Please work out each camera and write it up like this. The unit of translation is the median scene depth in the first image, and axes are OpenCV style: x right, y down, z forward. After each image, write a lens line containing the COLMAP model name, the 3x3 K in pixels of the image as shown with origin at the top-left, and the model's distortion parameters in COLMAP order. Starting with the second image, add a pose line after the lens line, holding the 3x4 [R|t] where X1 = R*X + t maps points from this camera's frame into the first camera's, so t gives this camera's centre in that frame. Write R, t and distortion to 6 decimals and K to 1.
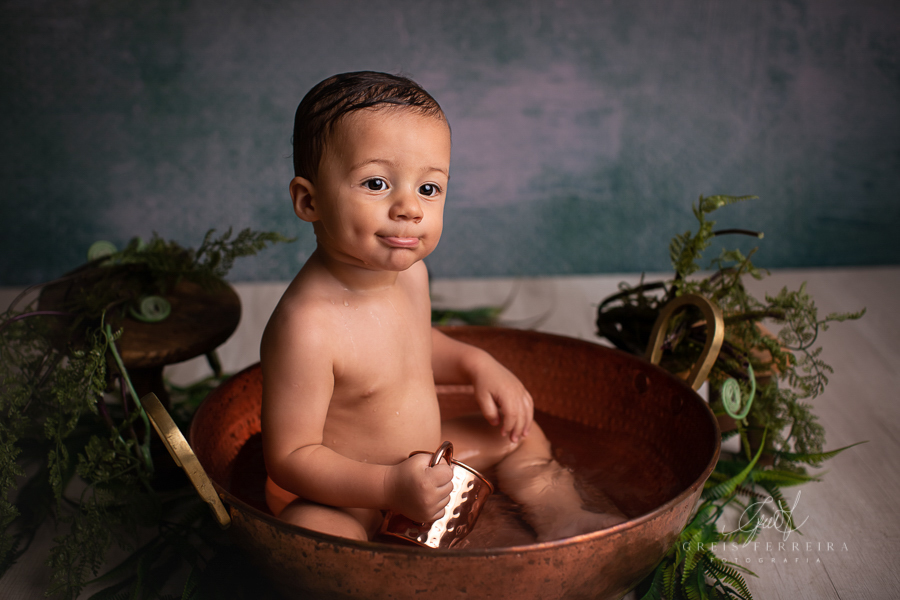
lens RADIAL K [[1297.8, 0, 450.0], [0, 1297.8, 300.0], [0, 0, 1]] dist [-0.179370, 0.132248]
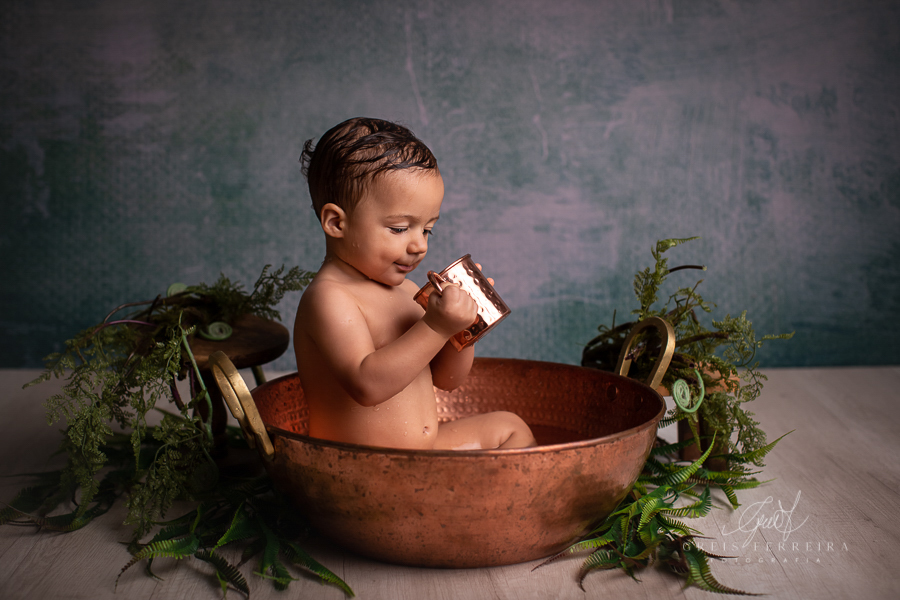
lens RADIAL K [[1297.8, 0, 450.0], [0, 1297.8, 300.0], [0, 0, 1]] dist [-0.179370, 0.132248]
pose [[0.999135, 0.008815, -0.040639, 0.044010], [-0.015971, 0.983670, -0.179271, 0.200607], [0.038395, 0.179765, 0.982960, -0.226005]]
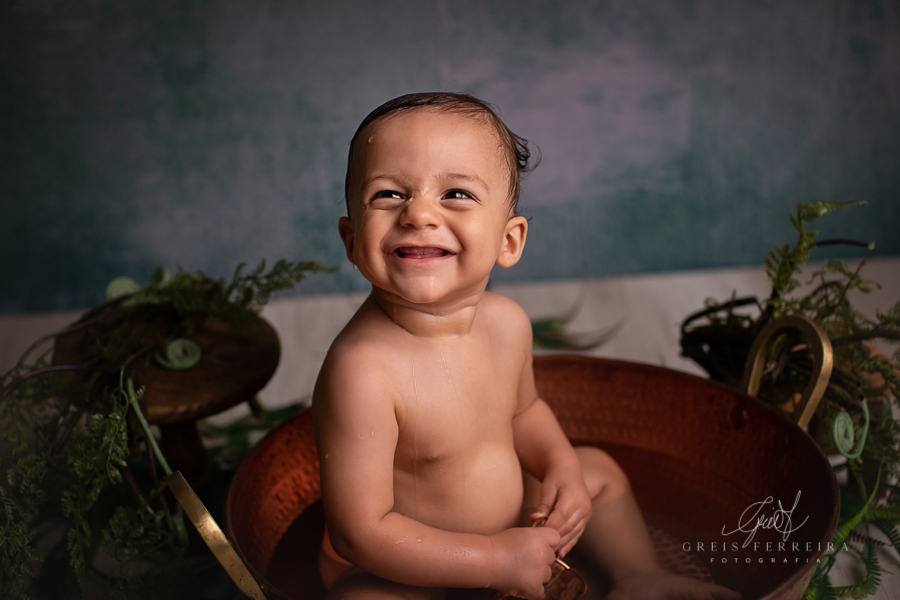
lens RADIAL K [[1315.3, 0, 450.0], [0, 1315.3, 300.0], [0, 0, 1]] dist [-0.168820, 0.079530]
pose [[0.998408, -0.040484, -0.039270, -0.009124], [0.041371, 0.998900, 0.022053, -0.043141], [0.038334, -0.023643, 0.998985, 0.110221]]
